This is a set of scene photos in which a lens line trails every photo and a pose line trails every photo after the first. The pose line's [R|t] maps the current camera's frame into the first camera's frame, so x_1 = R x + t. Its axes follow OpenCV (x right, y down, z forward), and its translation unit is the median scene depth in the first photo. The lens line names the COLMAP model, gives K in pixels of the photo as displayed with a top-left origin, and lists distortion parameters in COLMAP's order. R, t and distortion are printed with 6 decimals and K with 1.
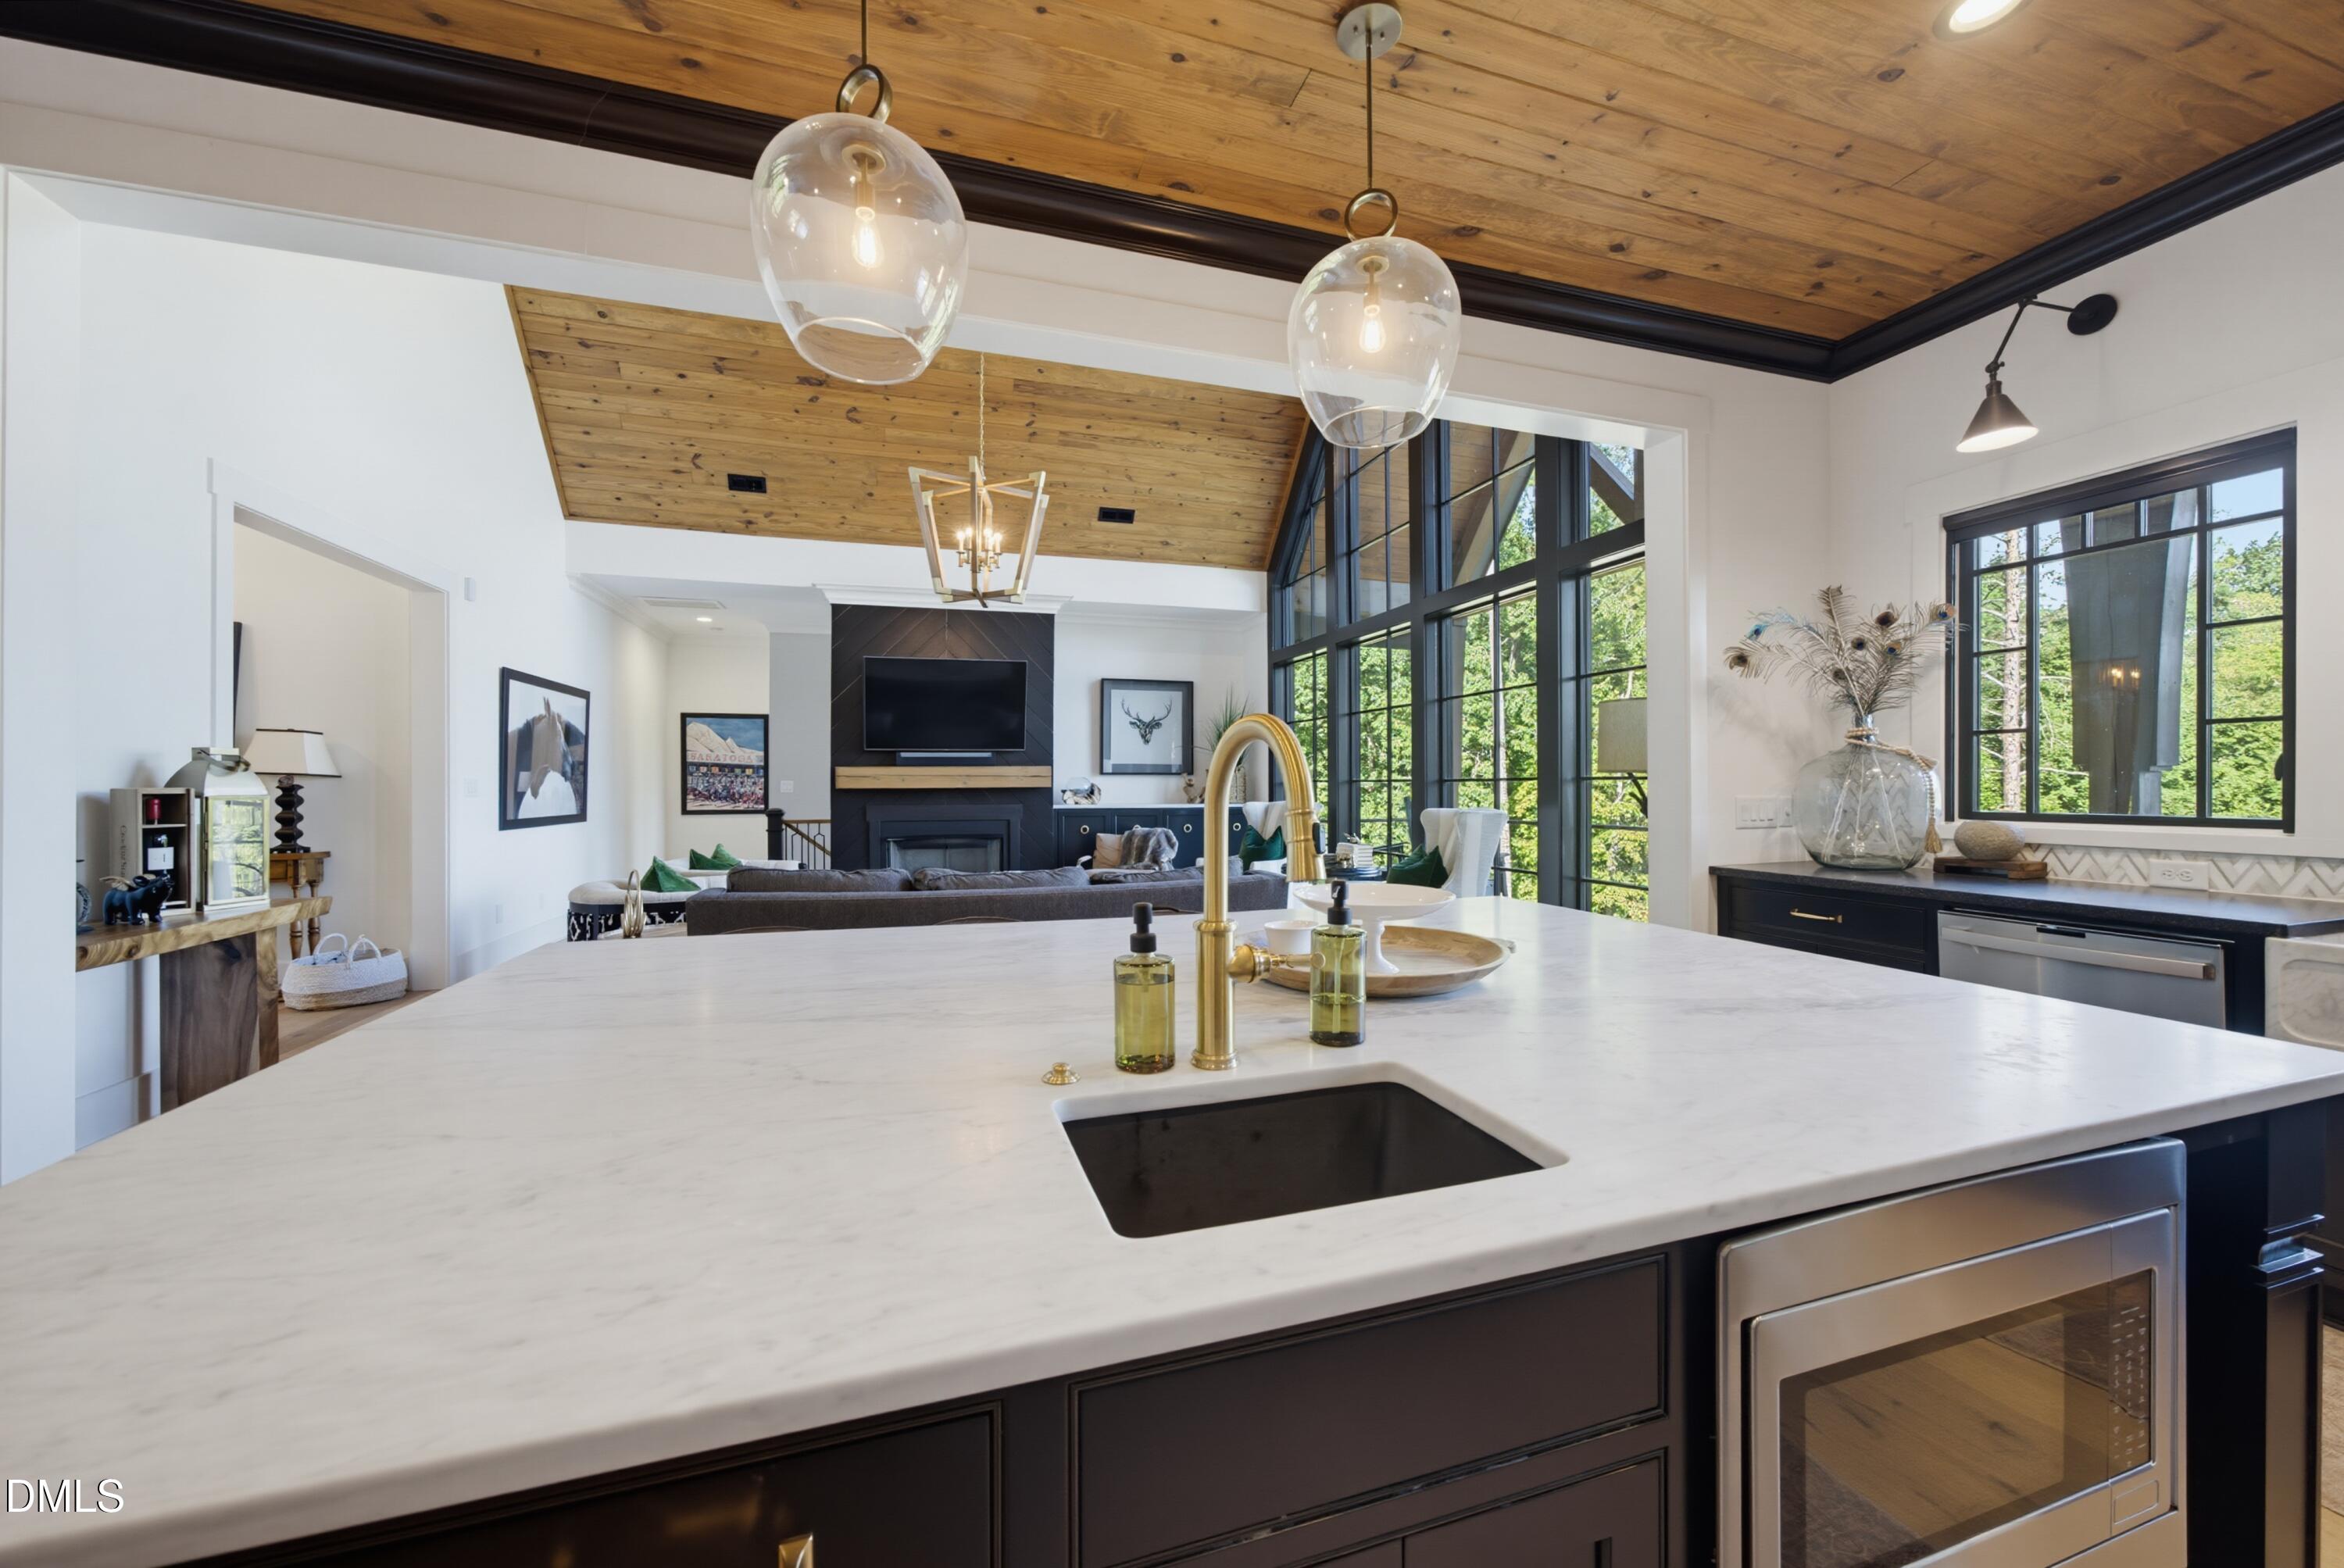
lens RADIAL K [[861.1, 0, 1172.5], [0, 861.1, 781.9], [0, 0, 1]] dist [-0.002122, 0.000889]
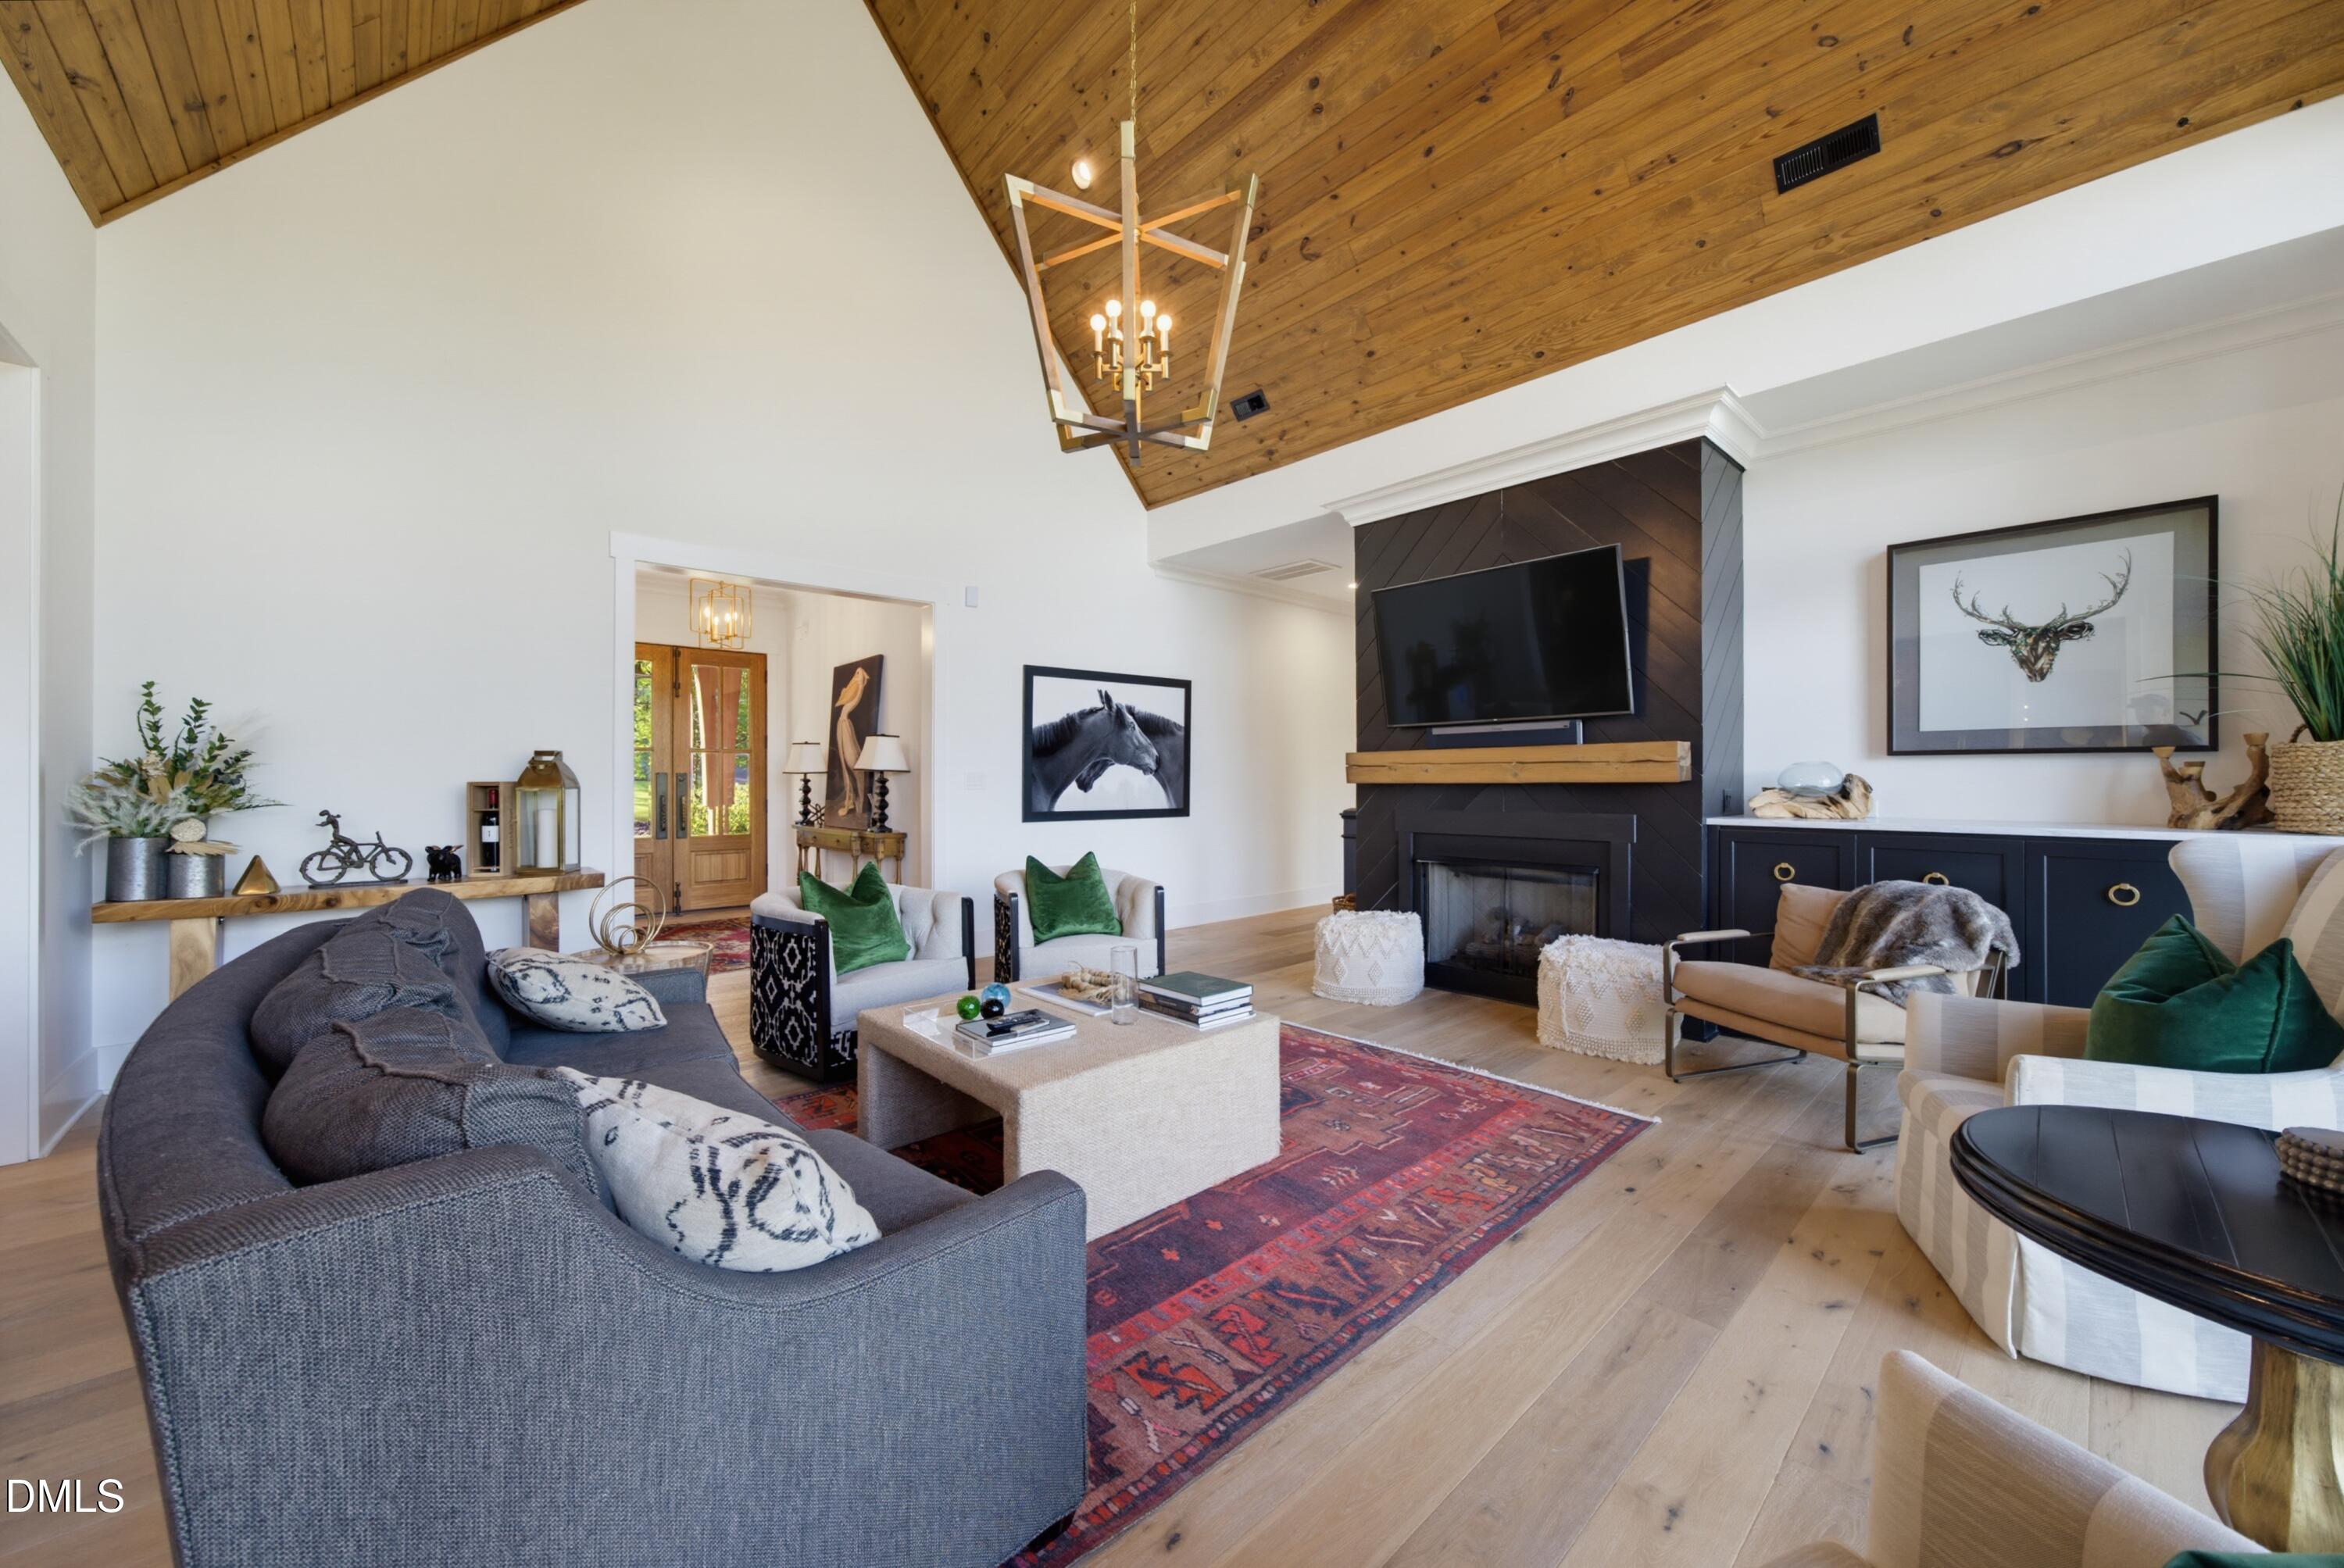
lens RADIAL K [[861.1, 0, 1182.0], [0, 861.1, 786.0], [0, 0, 1]] dist [-0.002122, 0.000889]
pose [[0.445798, 0.010557, -0.895071, 0.204987], [0.003685, 0.999900, 0.013629, 0.000237], [0.895126, -0.009374, 0.445715, 0.584958]]
